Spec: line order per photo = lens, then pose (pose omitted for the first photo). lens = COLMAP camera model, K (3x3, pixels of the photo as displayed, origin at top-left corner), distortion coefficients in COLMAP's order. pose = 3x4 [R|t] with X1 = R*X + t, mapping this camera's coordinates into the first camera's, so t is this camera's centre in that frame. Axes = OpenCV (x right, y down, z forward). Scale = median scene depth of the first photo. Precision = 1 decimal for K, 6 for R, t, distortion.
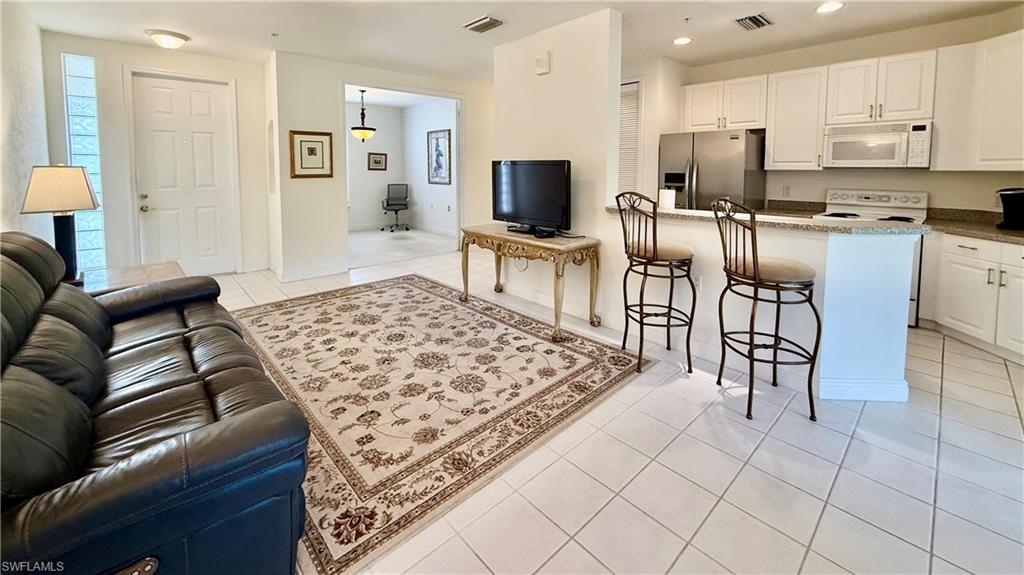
lens RADIAL K [[407.6, 0, 511.8], [0, 407.6, 193.1], [0, 0, 1]] dist [-0.000301, 0.000022]
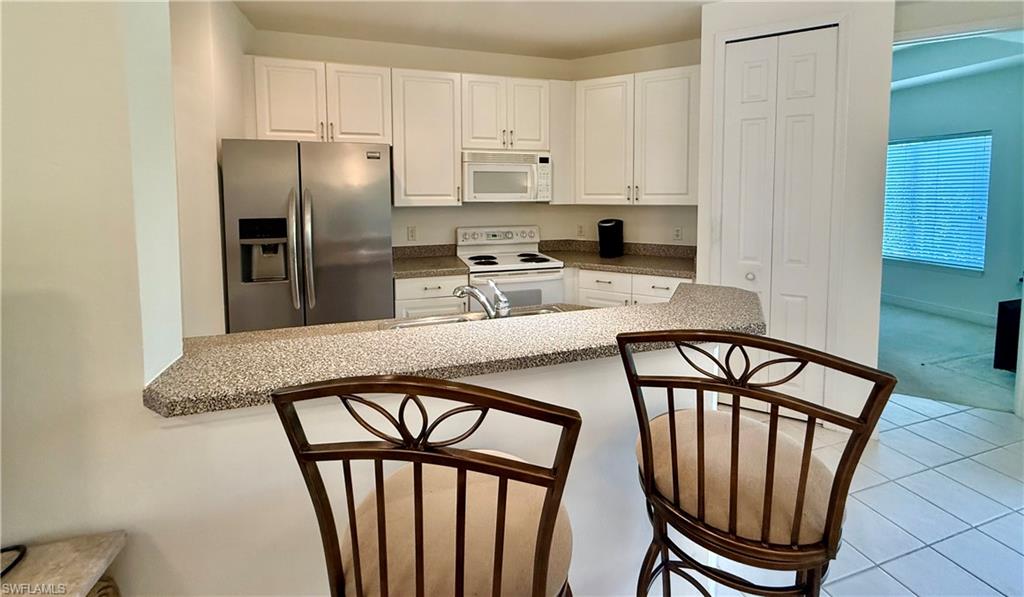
lens RADIAL K [[410.4, 0, 512.1], [0, 410.4, 215.1], [0, 0, 1]] dist [-0.000786, -0.000031]
pose [[0.438263, -0.053696, 0.897242, 0.122434], [0.059324, 0.997766, 0.030735, -0.077529], [-0.896887, 0.039758, 0.440469, 0.765971]]
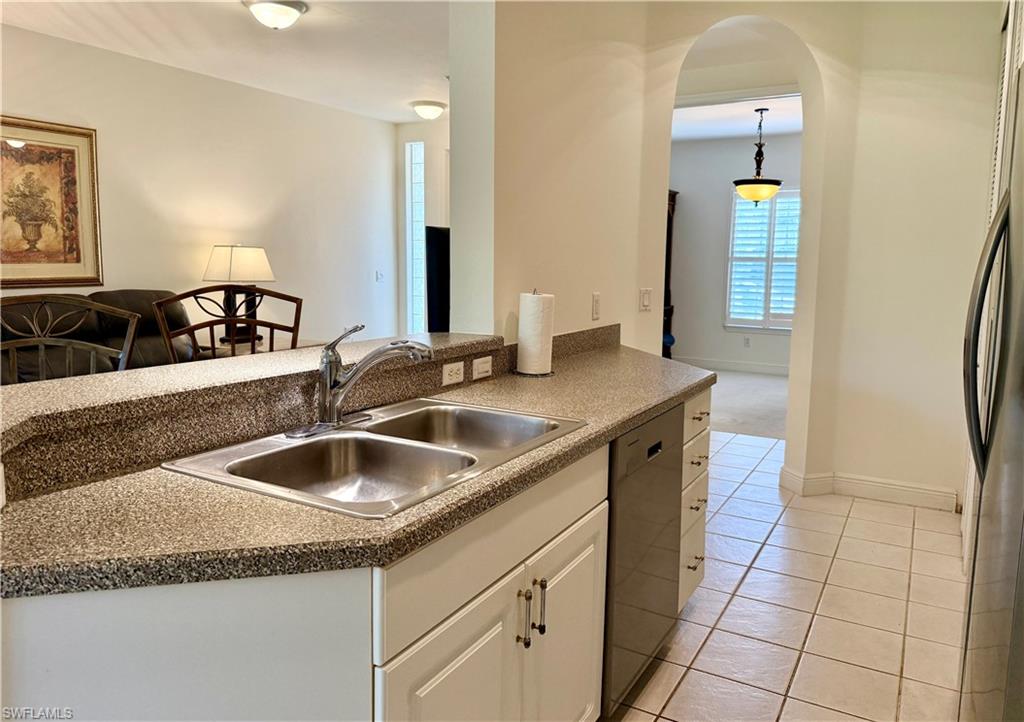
lens RADIAL K [[725.2, 0, 508.8], [0, 725.2, 347.0], [0, 0, 1]] dist [0.025266, -0.002038]
pose [[0.293495, 0.118977, -0.948528, 1.096773], [-0.072013, 0.992157, 0.102167, -0.039837], [0.953244, 0.038320, 0.299761, 0.945528]]
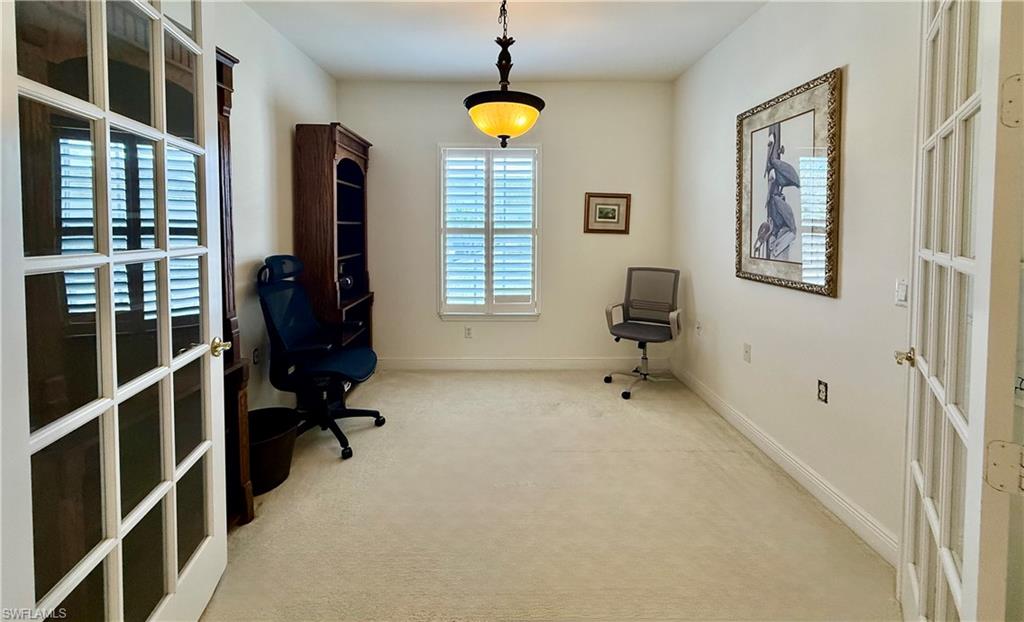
lens RADIAL K [[409.0, 0, 508.9], [0, 409.0, 239.9], [0, 0, 1]] dist [0.000072, 0.000012]
pose [[0.738829, 0.021353, -0.673554, -0.338868], [-0.042014, 0.999013, -0.014415, -0.113262], [0.672582, 0.038949, 0.738997, 1.786449]]
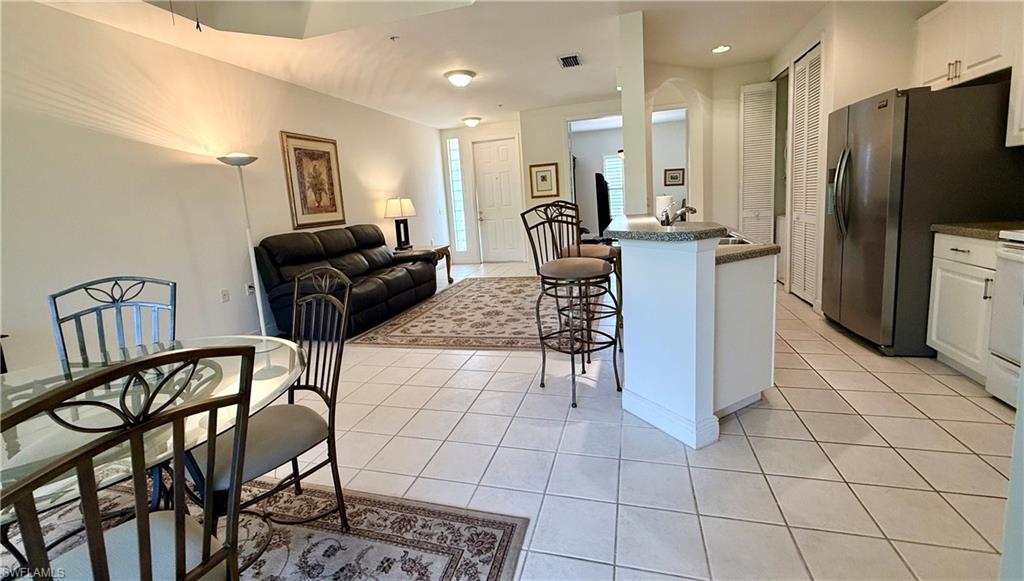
lens RADIAL K [[427.9, 0, 511.7], [0, 427.9, 260.8], [0, 0, 1]] dist [0.001257, -0.000002]
pose [[0.519863, 0.083155, -0.850193, 1.152069], [0.015926, 0.994134, 0.106972, 0.031236], [0.854101, -0.069151, 0.515490, 0.213499]]
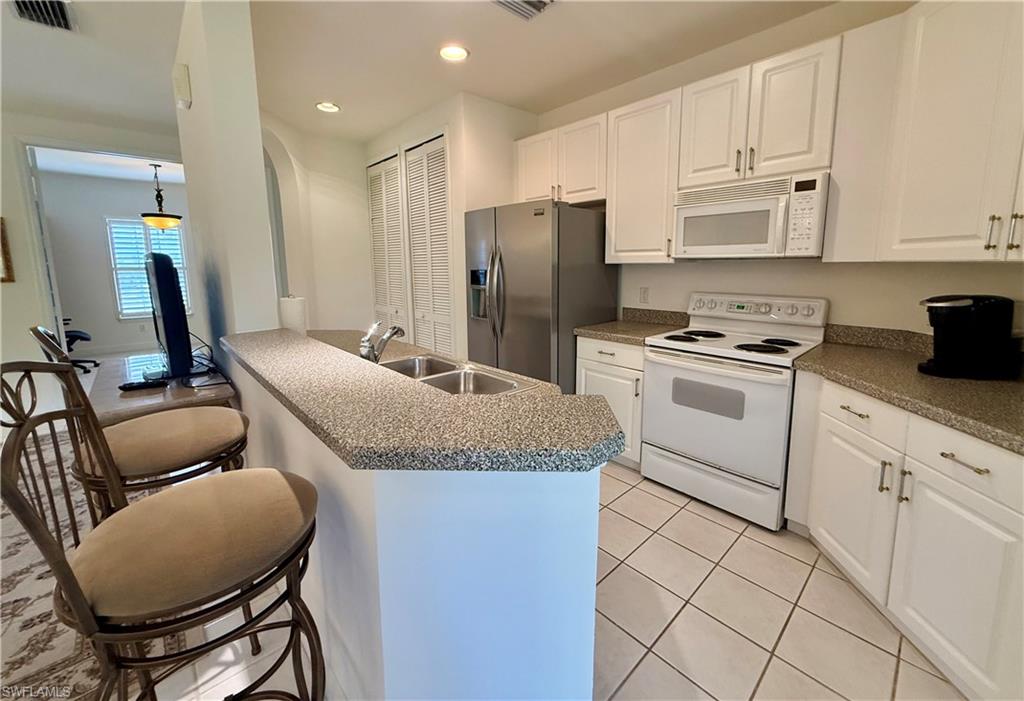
lens RADIAL K [[407.3, 0, 511.9], [0, 407.3, 318.9], [0, 0, 1]] dist [-0.000115, -0.000263]
pose [[0.999903, -0.012220, -0.006673, 0.703671], [0.012688, 0.997080, 0.075301, -0.028913], [0.005733, -0.075378, 0.997139, 0.502059]]
